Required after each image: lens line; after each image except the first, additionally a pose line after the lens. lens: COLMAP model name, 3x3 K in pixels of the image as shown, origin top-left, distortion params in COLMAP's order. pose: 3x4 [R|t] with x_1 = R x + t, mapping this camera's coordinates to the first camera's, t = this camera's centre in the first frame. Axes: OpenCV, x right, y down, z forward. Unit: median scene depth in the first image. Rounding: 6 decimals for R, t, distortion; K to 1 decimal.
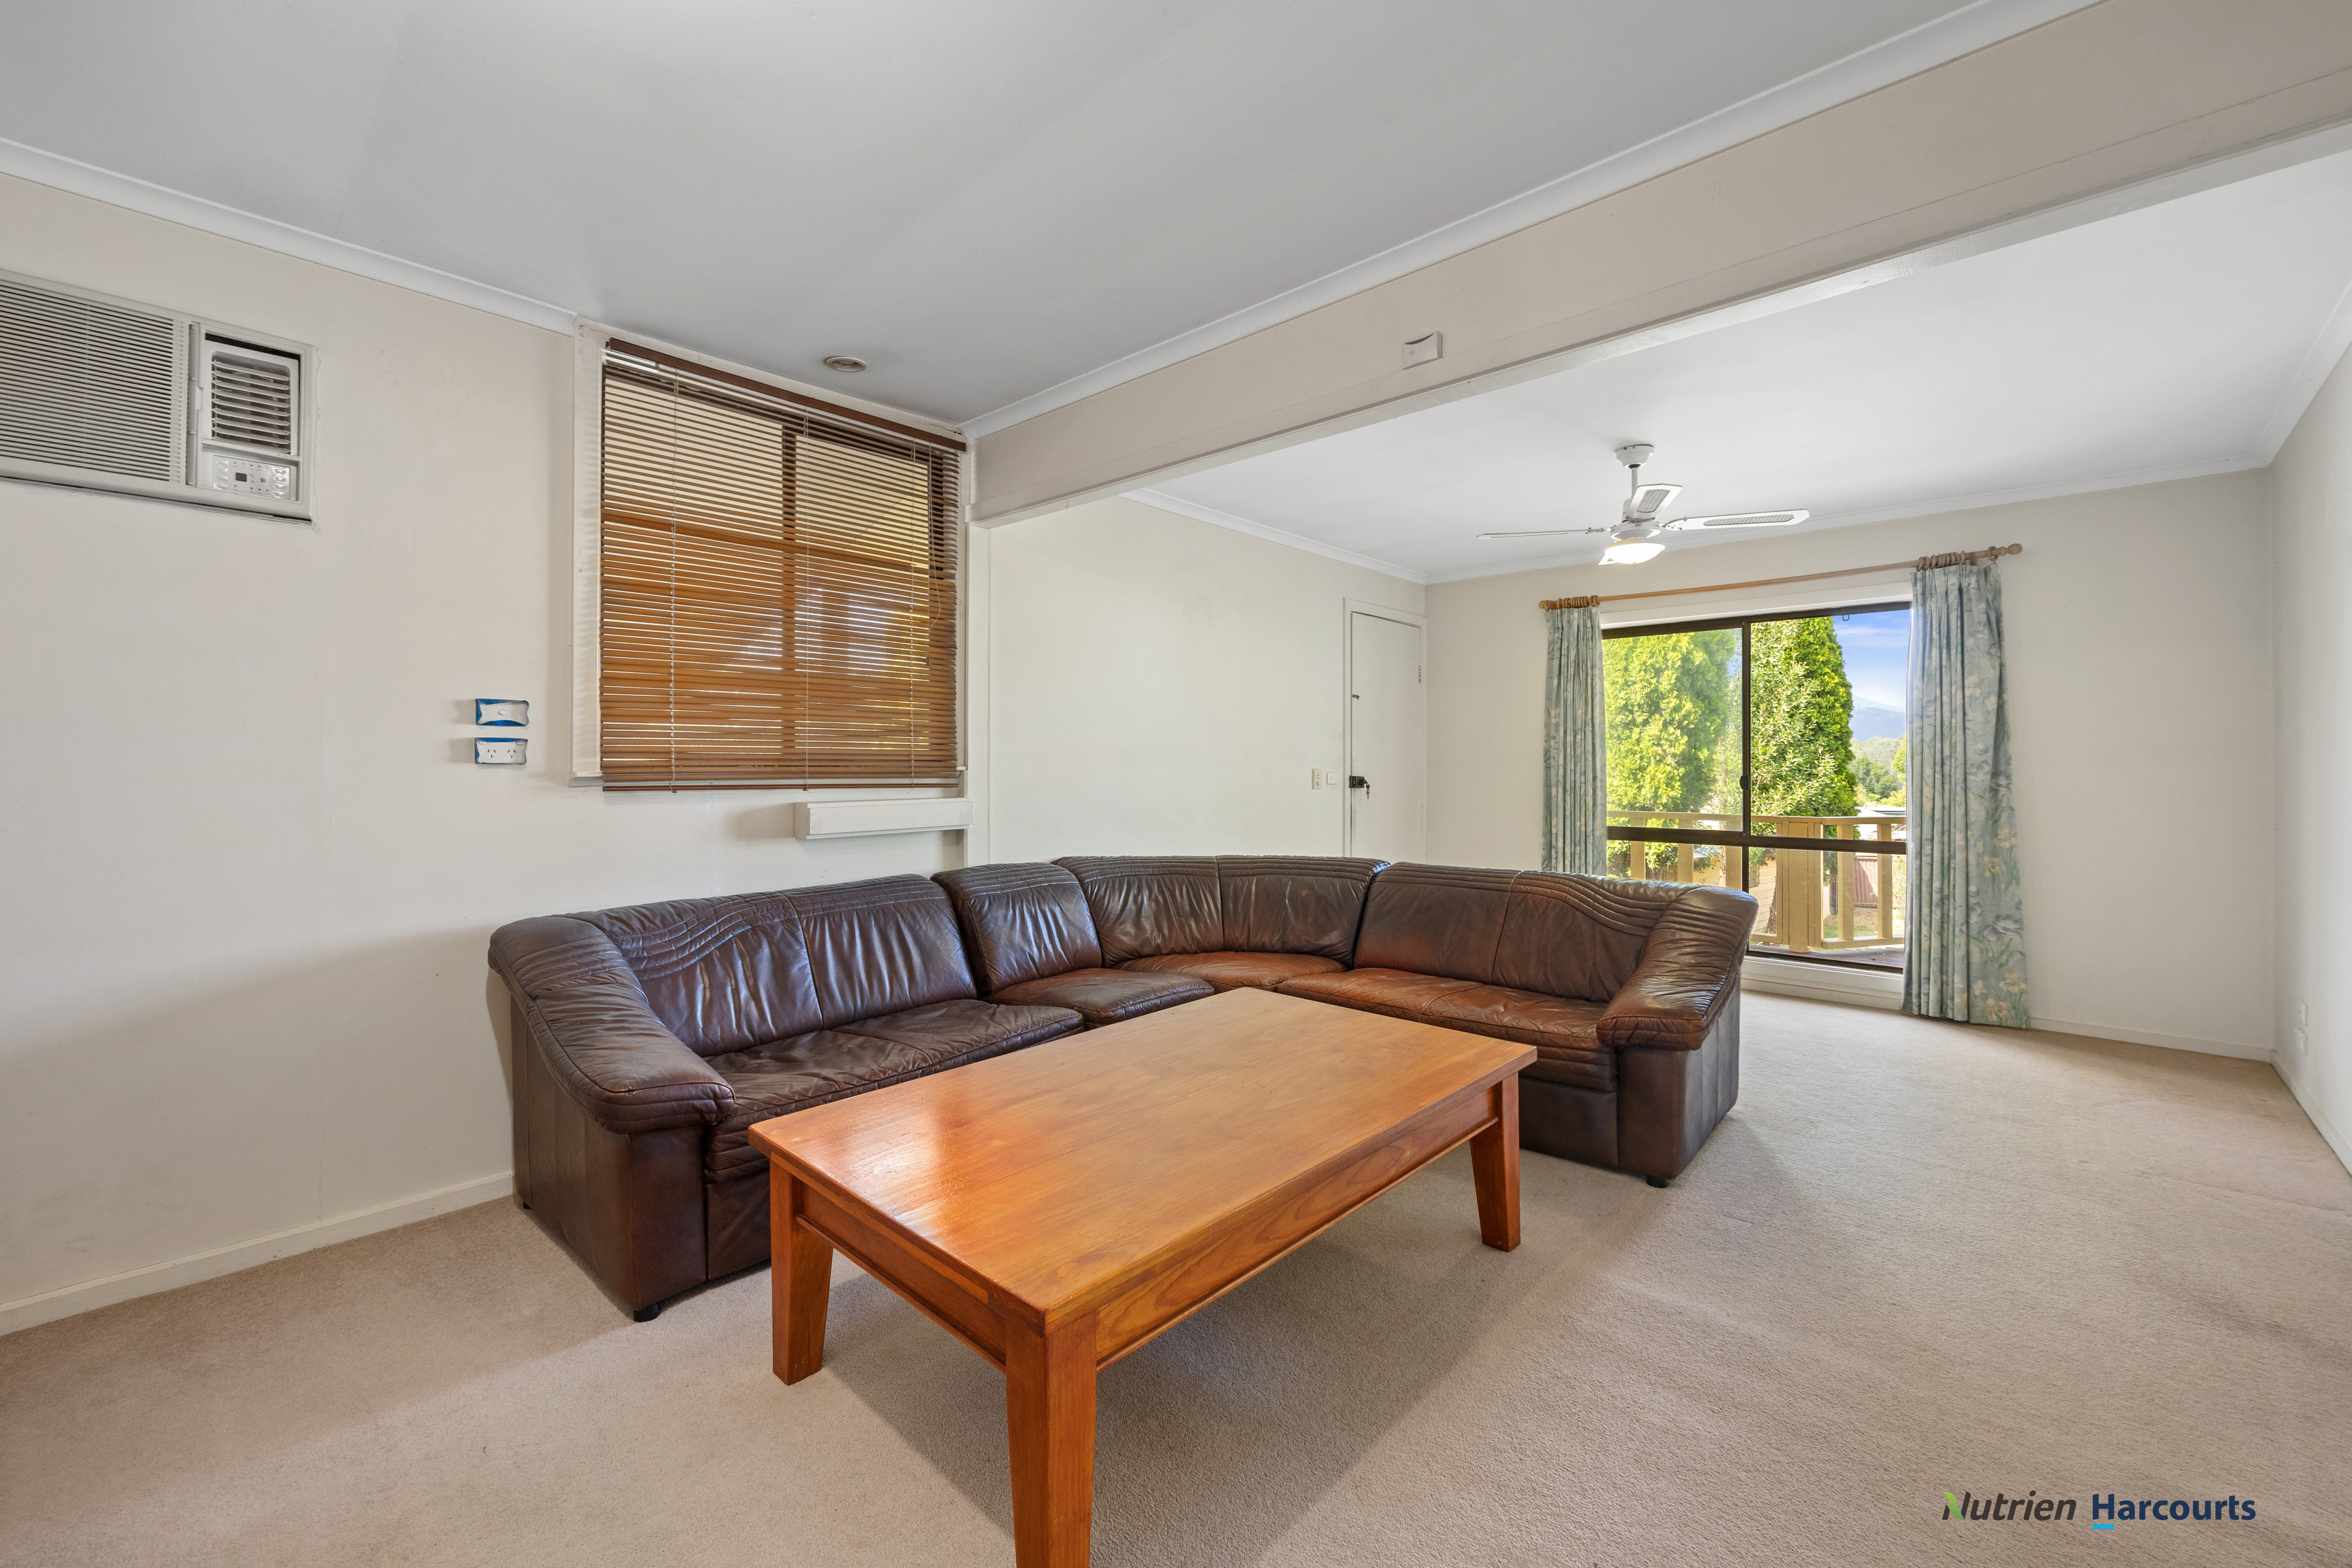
lens RADIAL K [[957.0, 0, 1162.1], [0, 957.0, 778.3], [0, 0, 1]] dist [-0.003868, 0.000532]
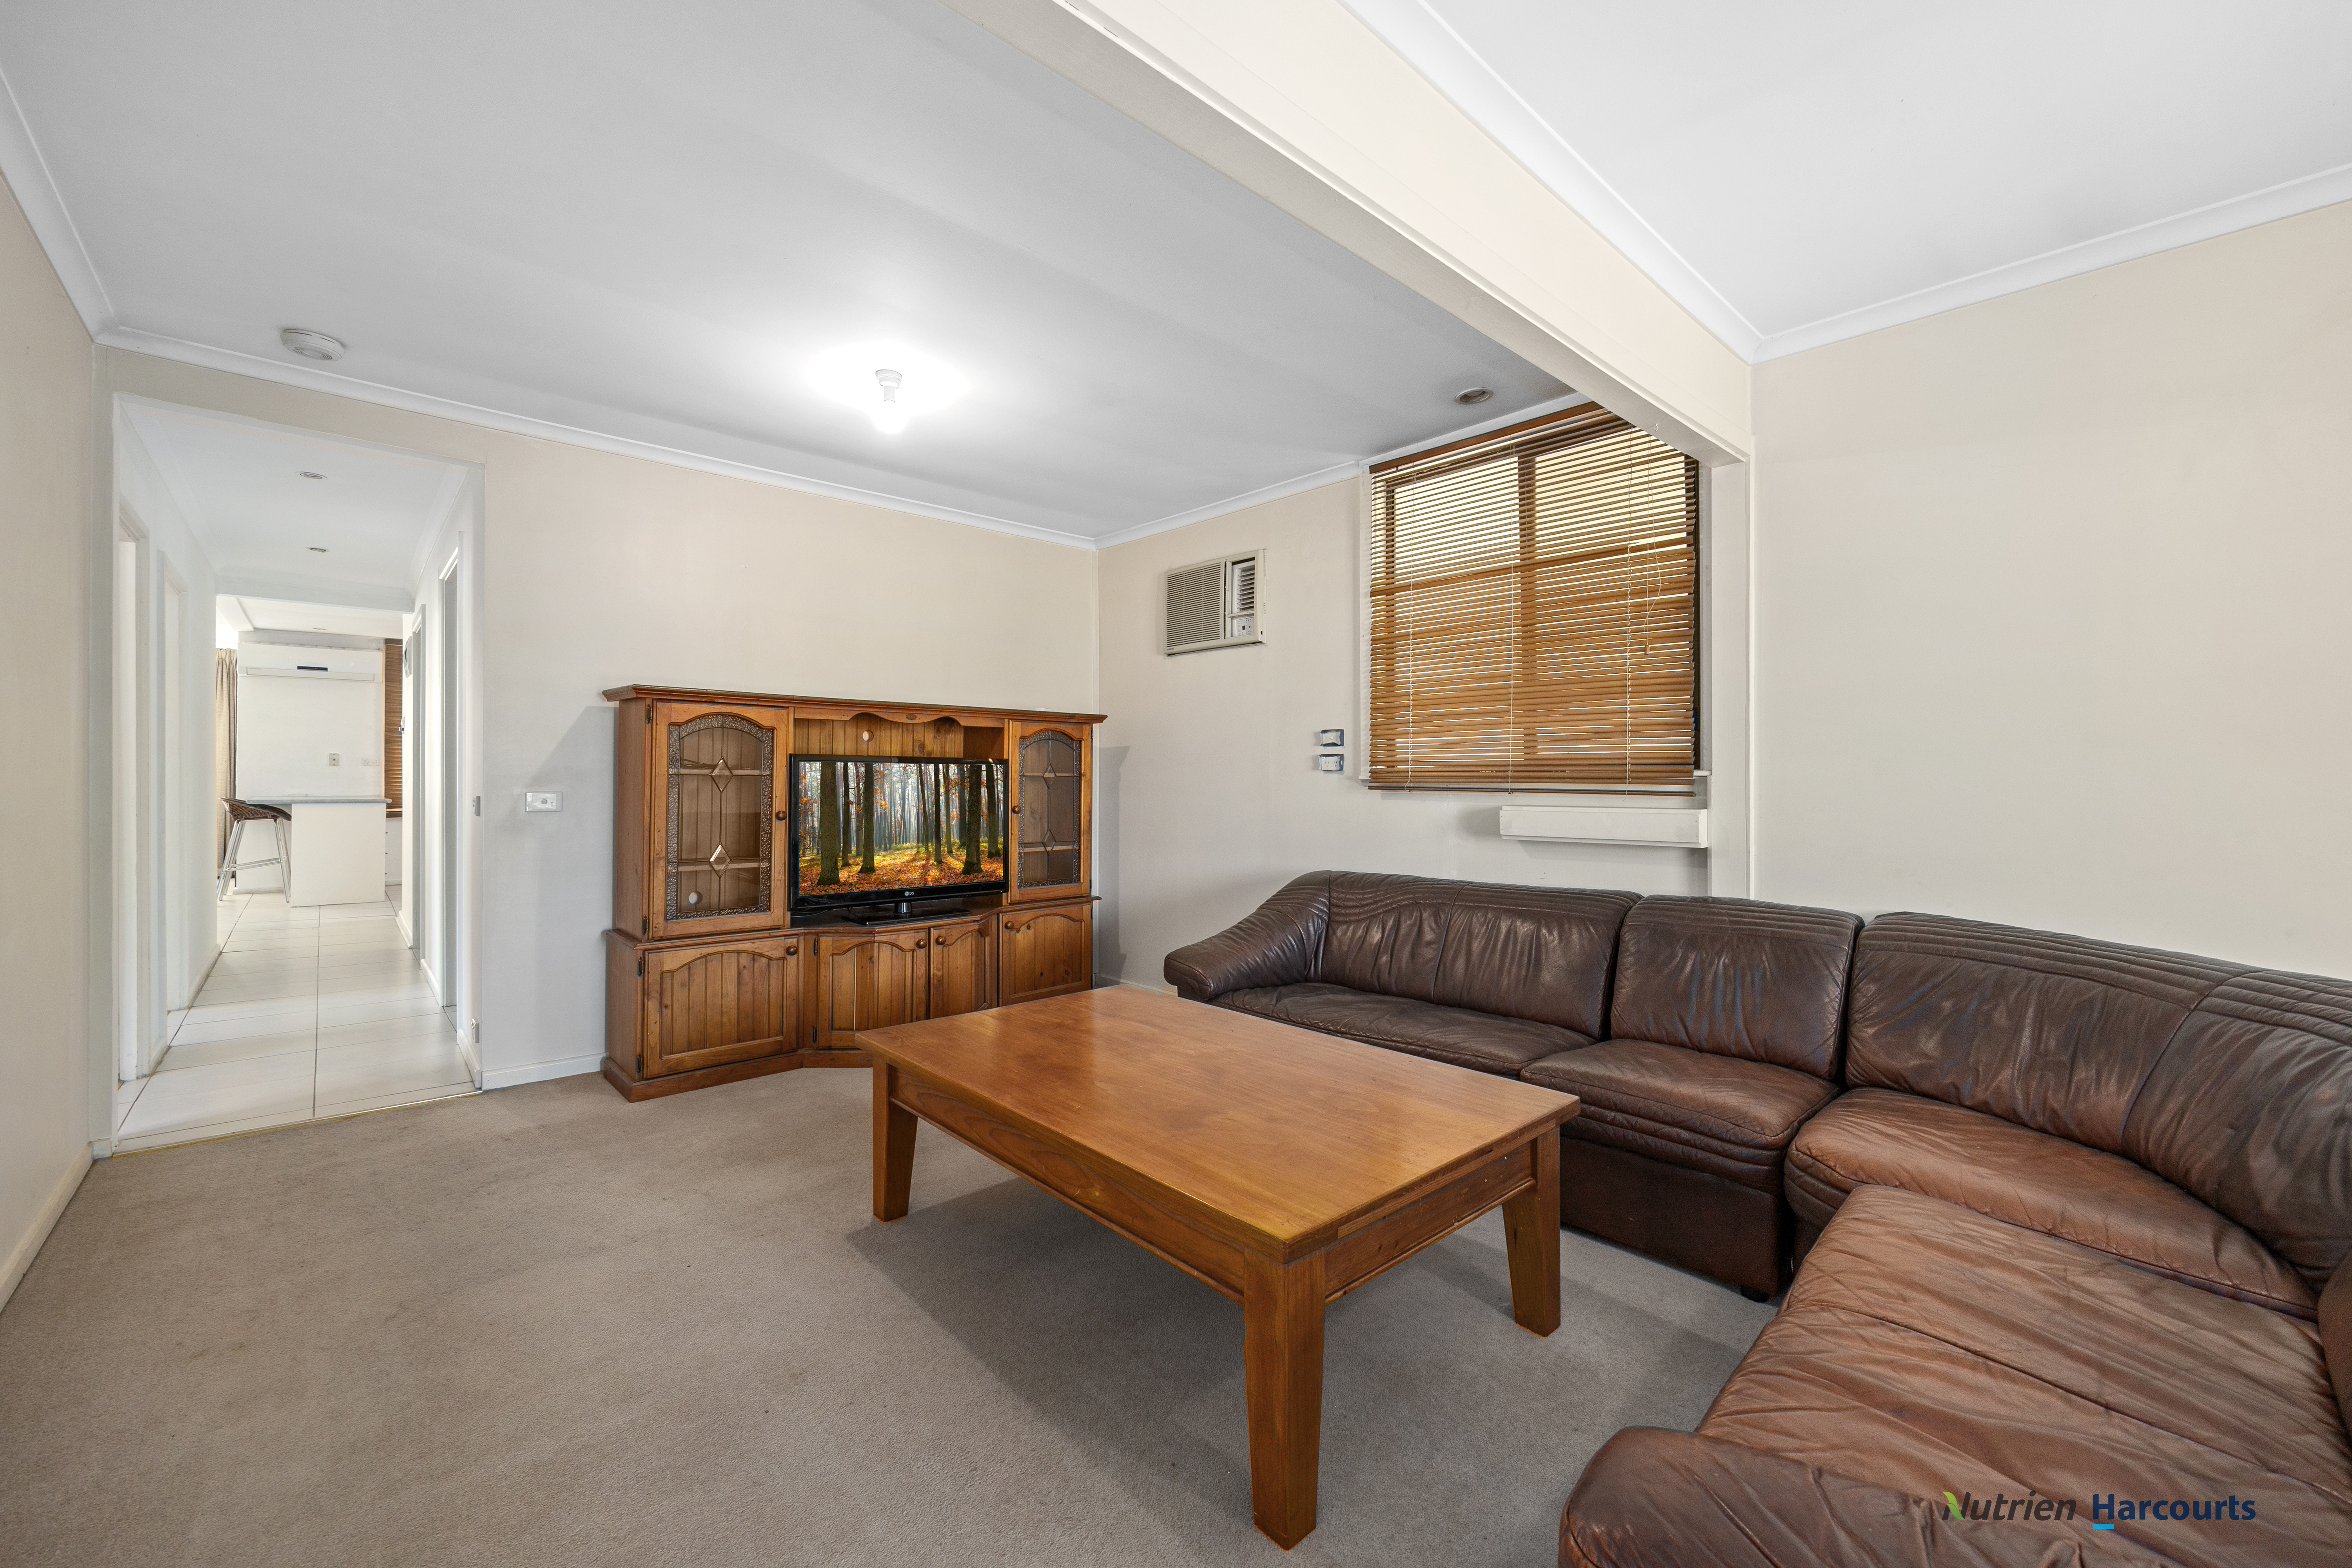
lens RADIAL K [[942.8, 0, 1176.0], [0, 942.8, 784.0], [0, 0, 1]] dist [-0.002157, -0.000178]
pose [[-0.080603, 0.006438, -0.996725, 0.763318], [-0.013334, 0.999883, 0.007537, -0.001463], [0.996657, 0.013898, -0.080508, 0.767495]]
